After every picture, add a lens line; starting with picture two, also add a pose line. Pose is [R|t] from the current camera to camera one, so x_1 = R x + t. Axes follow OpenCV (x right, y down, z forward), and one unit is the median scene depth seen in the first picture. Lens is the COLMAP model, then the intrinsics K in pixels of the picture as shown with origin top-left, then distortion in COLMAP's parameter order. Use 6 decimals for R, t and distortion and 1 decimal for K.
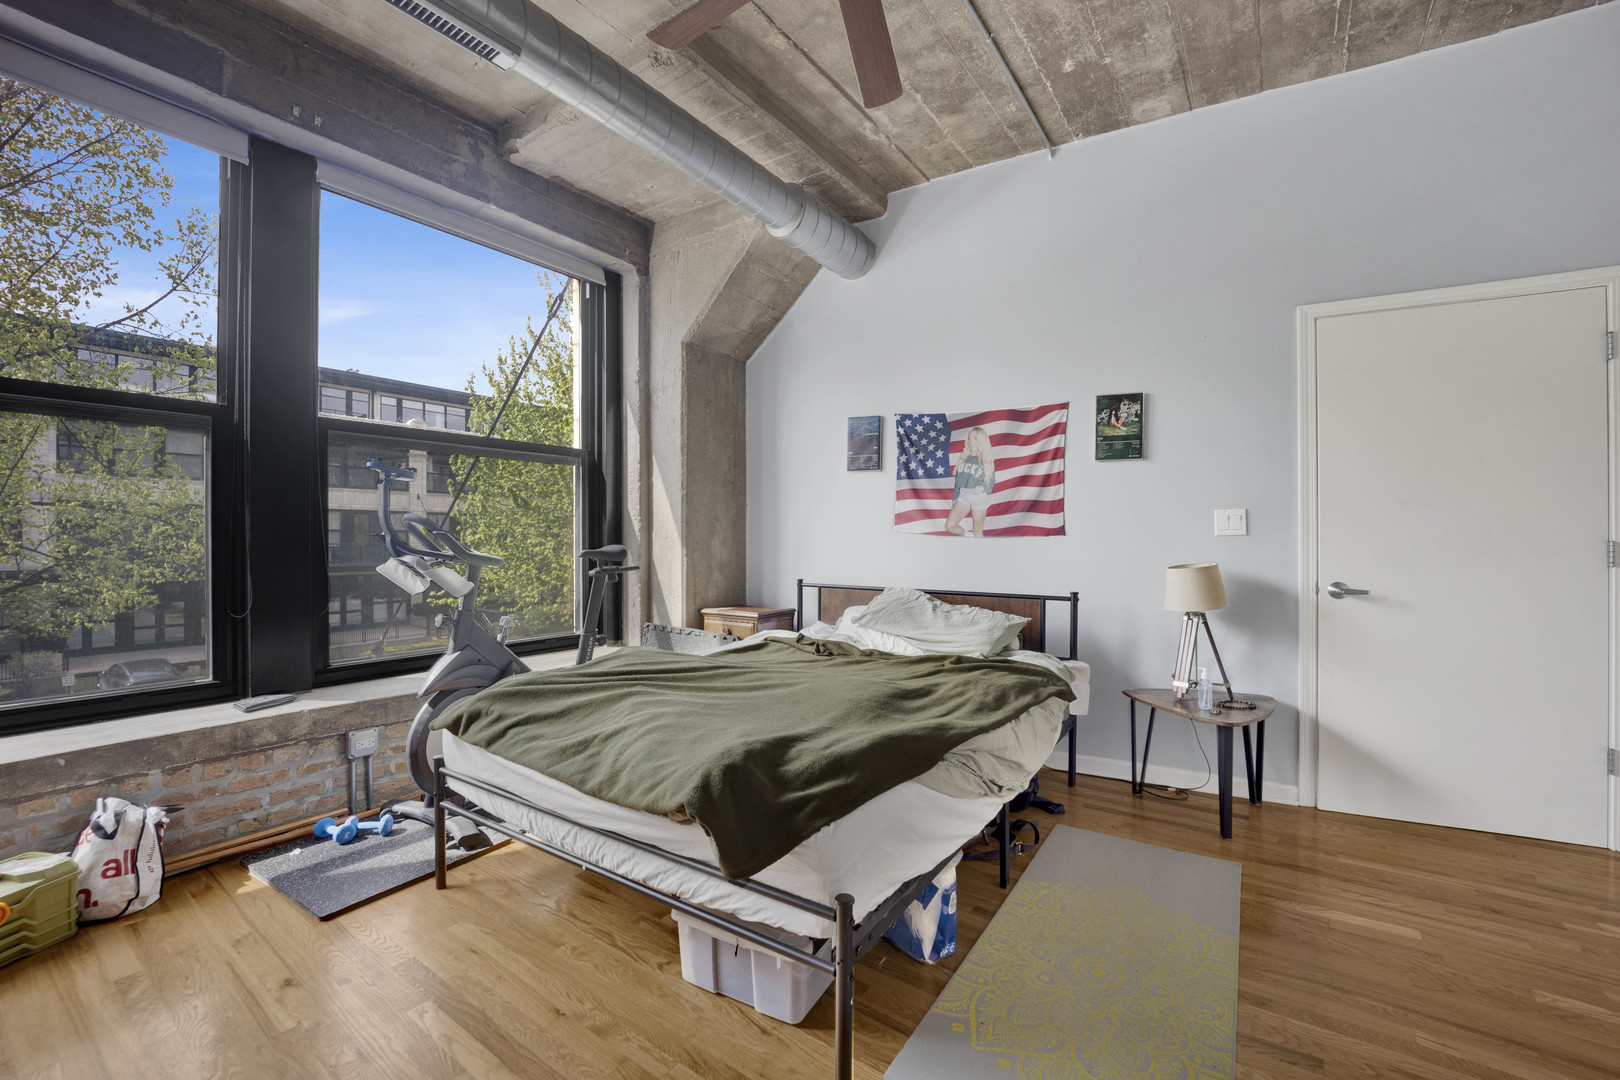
lens RADIAL K [[674.6, 0, 806.2], [0, 674.6, 536.4], [0, 0, 1]] dist [-0.019475, -0.000160]
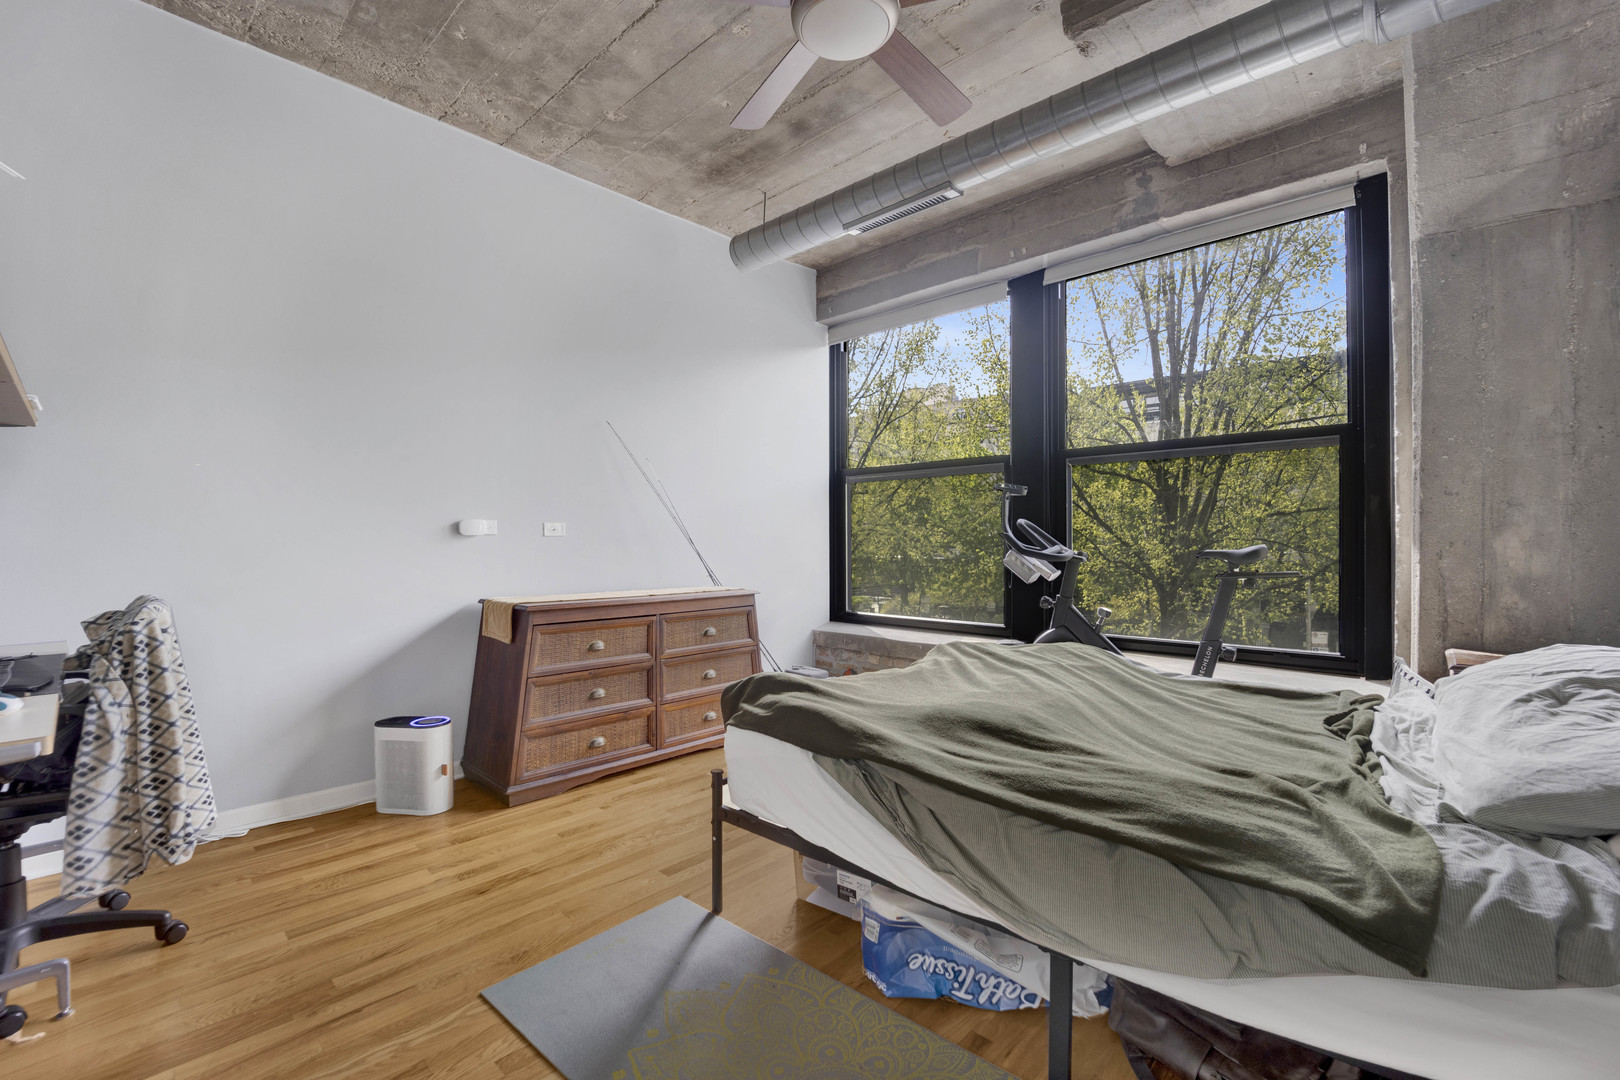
lens RADIAL K [[674.6, 0, 807.3], [0, 674.6, 542.6], [0, 0, 1]] dist [-0.019475, -0.000160]
pose [[-0.135435, -0.013913, -0.990689, 0.629394], [-0.007248, 0.999889, -0.013051, 0.024980], [0.990760, 0.005413, -0.135520, 0.600423]]
